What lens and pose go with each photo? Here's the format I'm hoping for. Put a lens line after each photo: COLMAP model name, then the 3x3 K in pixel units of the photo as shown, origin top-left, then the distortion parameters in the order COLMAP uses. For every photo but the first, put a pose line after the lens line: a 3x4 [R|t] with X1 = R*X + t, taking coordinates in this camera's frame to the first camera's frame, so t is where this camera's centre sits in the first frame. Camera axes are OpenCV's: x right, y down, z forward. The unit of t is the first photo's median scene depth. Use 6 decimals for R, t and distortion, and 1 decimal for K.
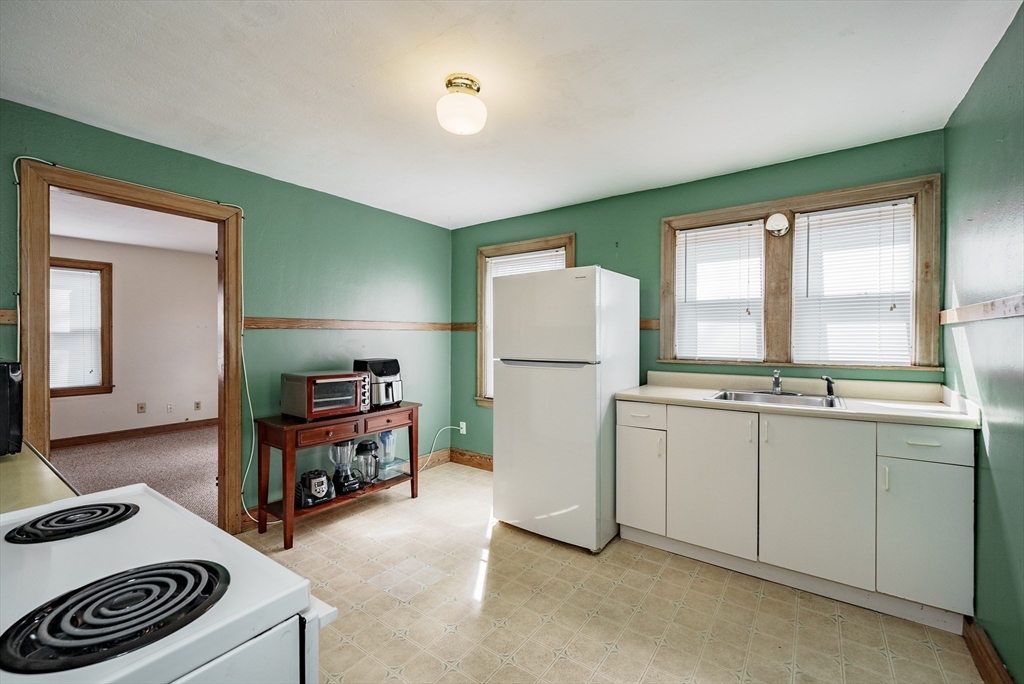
lens RADIAL K [[414.9, 0, 512.5], [0, 414.9, 336.2], [0, 0, 1]] dist [-0.000159, -0.000215]
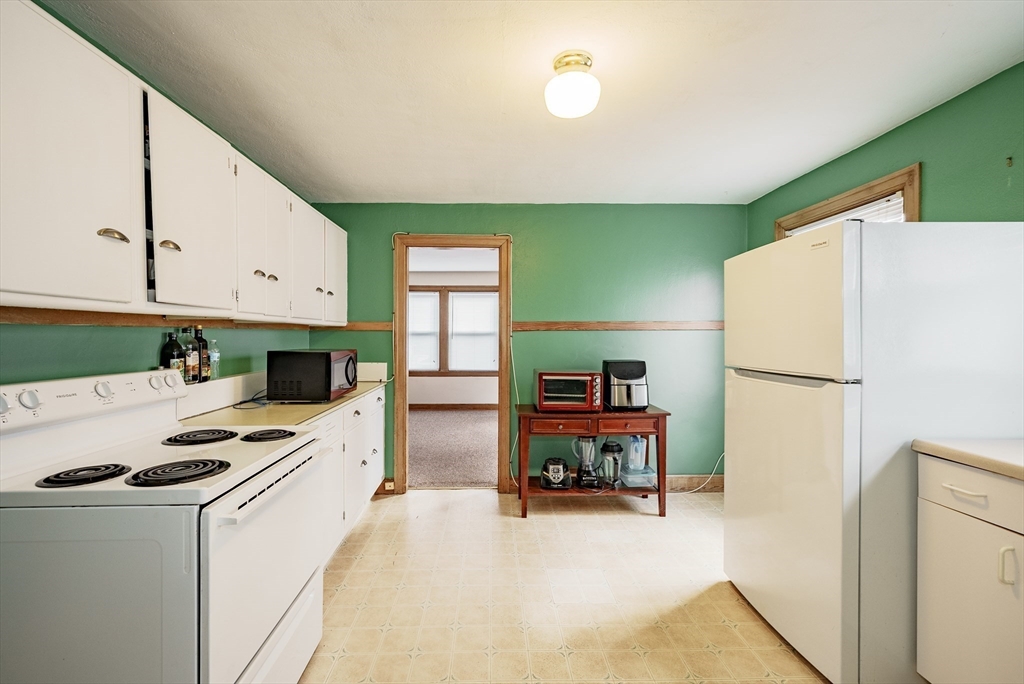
lens RADIAL K [[428.9, 0, 516.0], [0, 428.9, 333.7], [0, 0, 1]] dist [0.000001, -0.000824]
pose [[0.604766, -0.006028, -0.796381, 0.352709], [0.002061, 0.999980, -0.006004, -0.002069], [0.796401, 0.001989, 0.604766, 0.205844]]
